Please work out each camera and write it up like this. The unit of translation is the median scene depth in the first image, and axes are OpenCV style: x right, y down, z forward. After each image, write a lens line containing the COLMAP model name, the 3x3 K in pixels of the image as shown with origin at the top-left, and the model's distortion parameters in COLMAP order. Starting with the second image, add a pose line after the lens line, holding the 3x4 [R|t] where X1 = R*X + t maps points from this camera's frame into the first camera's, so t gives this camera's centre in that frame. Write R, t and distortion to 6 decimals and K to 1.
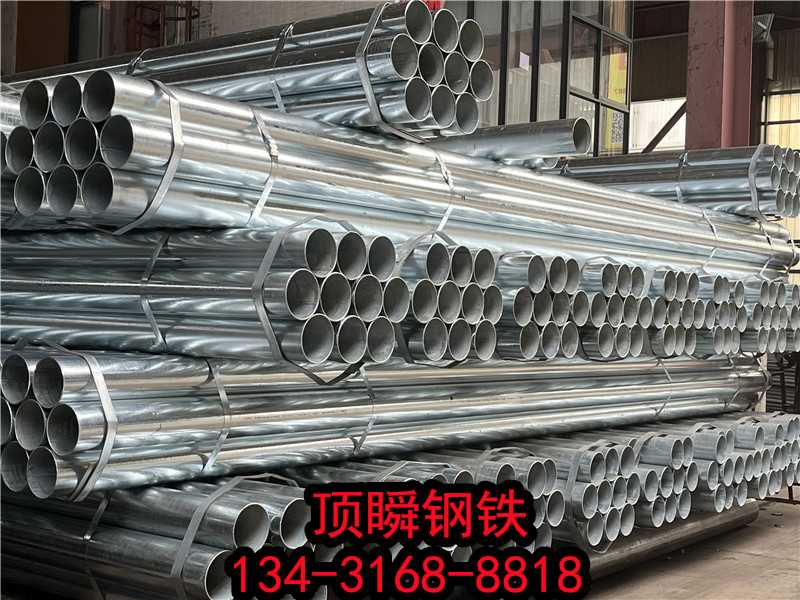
lens RADIAL K [[1136.1, 0, 400.0], [0, 1136.1, 300.0], [0, 0, 1]] dist [0.070297, -0.047348]
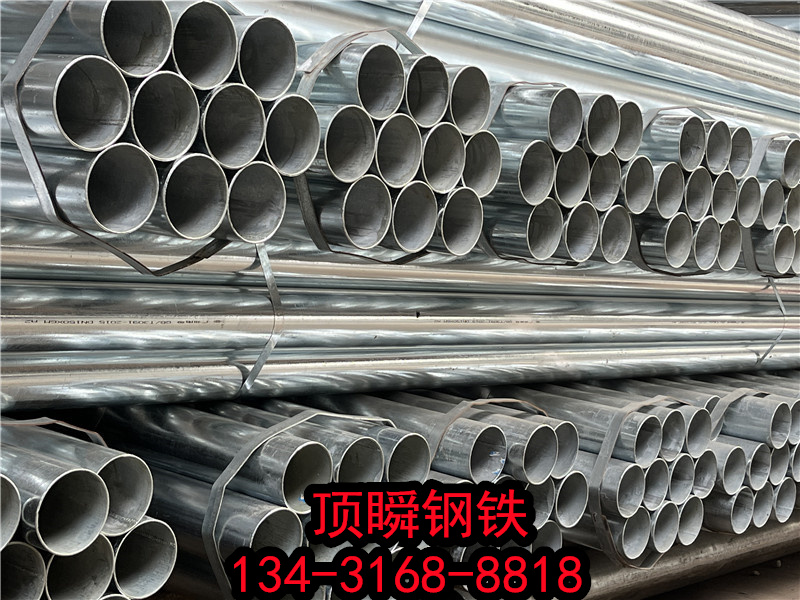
lens RADIAL K [[1389.0, 0, 400.0], [0, 1389.0, 300.0], [0, 0, 1]] dist [0.123500, -0.250797]
pose [[0.995949, 0.075960, -0.048124, 0.067934], [-0.071779, 0.993932, 0.083346, 0.014796], [0.054163, -0.079554, 0.995358, 0.226503]]
